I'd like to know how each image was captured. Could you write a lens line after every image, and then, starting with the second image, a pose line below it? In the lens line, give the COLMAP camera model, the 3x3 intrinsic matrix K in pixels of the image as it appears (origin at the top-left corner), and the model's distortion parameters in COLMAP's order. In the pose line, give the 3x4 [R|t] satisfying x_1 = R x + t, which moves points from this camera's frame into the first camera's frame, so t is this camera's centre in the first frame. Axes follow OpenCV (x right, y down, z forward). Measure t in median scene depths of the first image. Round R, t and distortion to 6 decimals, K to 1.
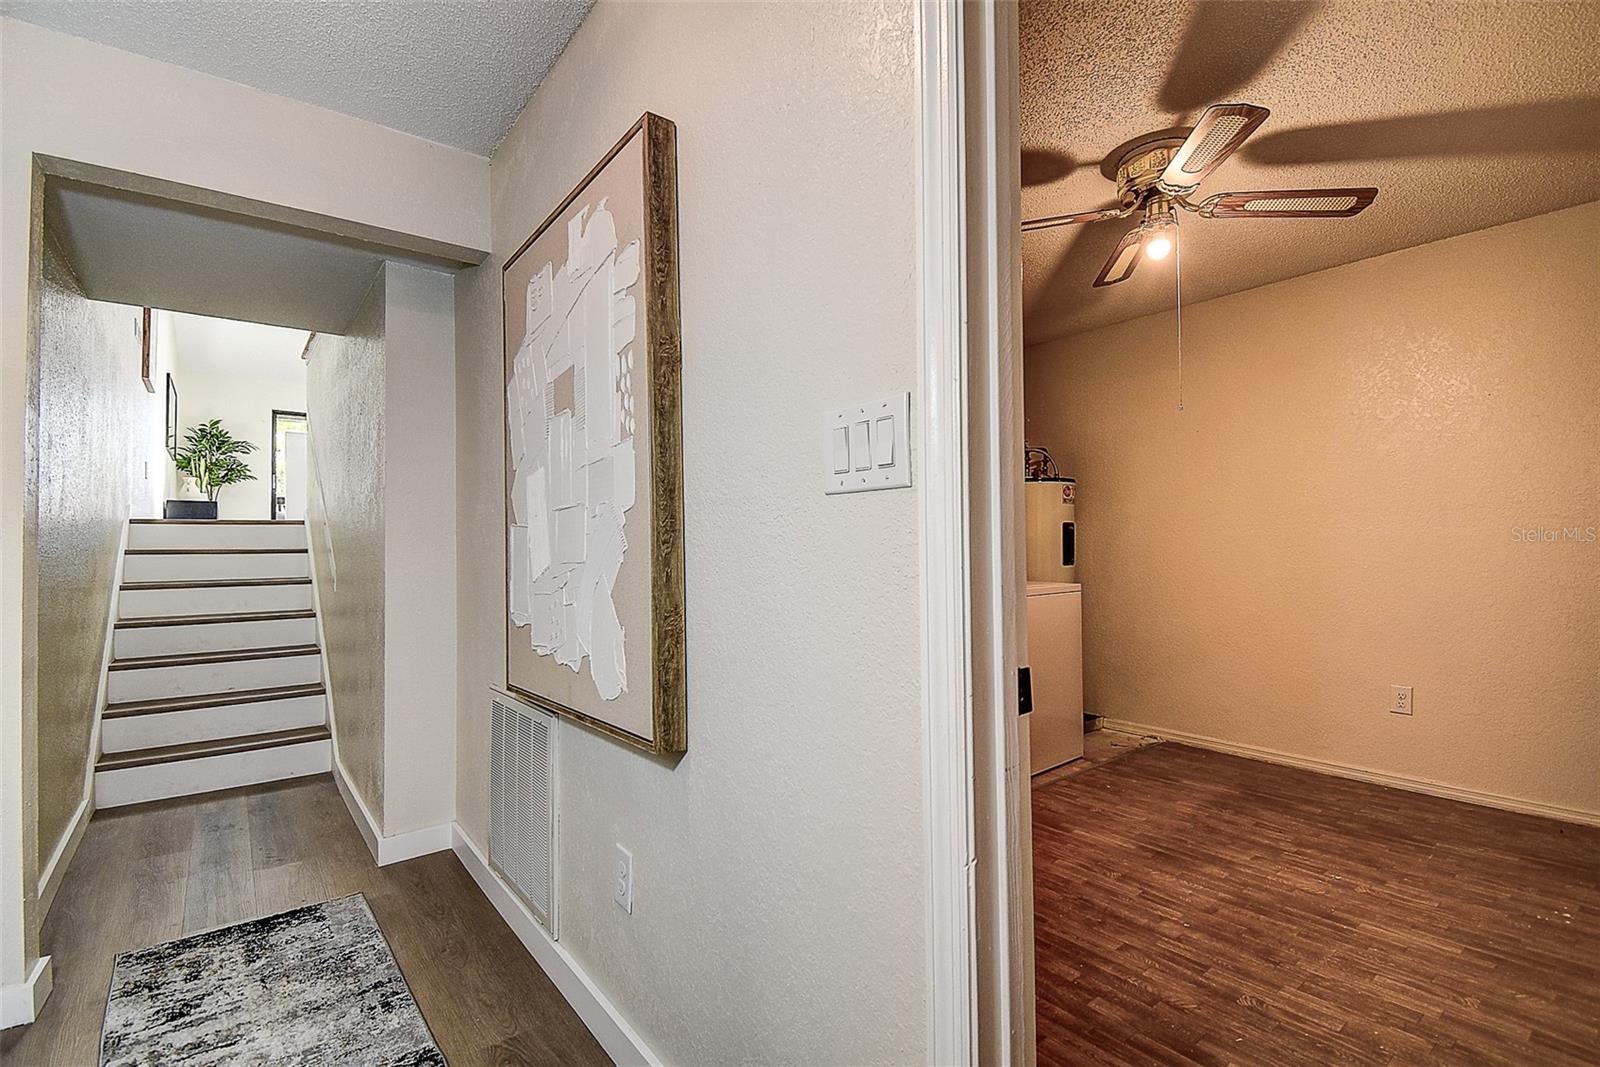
lens RADIAL K [[721.2, 0, 799.9], [0, 721.2, 529.8], [0, 0, 1]] dist [0.022195, -0.028539]
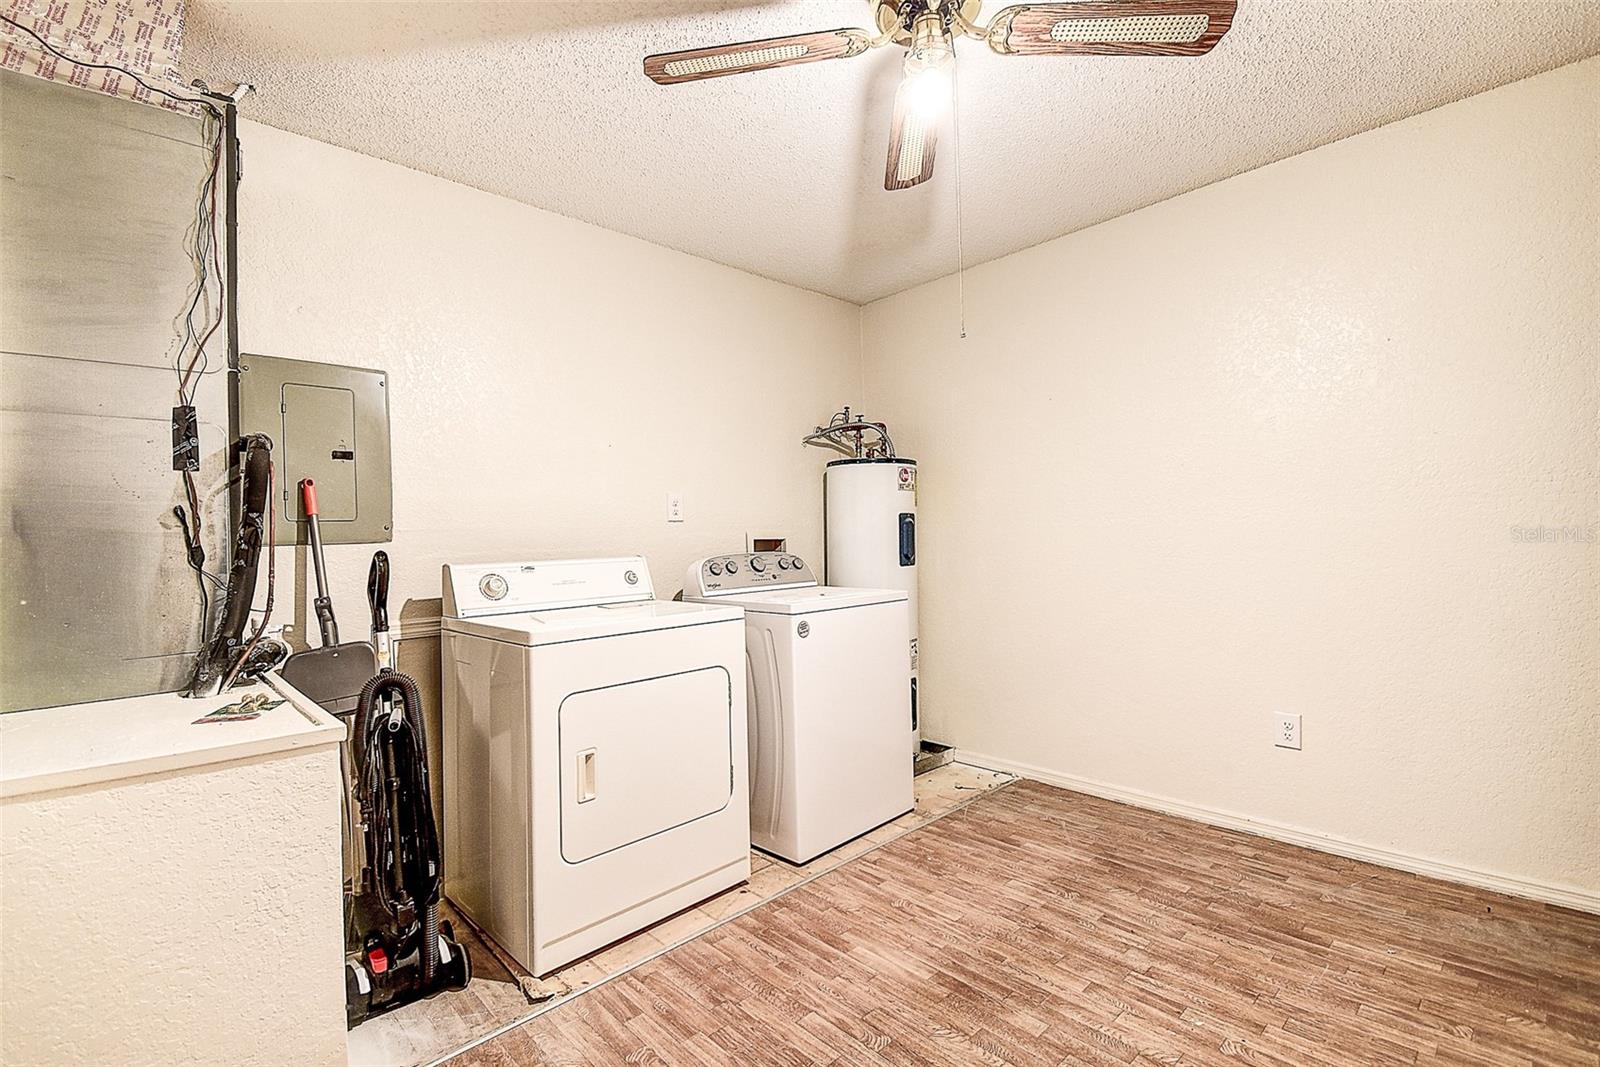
lens RADIAL K [[721.2, 0, 799.9], [0, 721.2, 529.8], [0, 0, 1]] dist [0.022195, -0.028539]
pose [[0.995121, -0.016120, 0.097336, 0.224914], [0.015670, 0.999863, 0.005387, 0.002932], [-0.097409, -0.003835, 0.995237, 0.258536]]
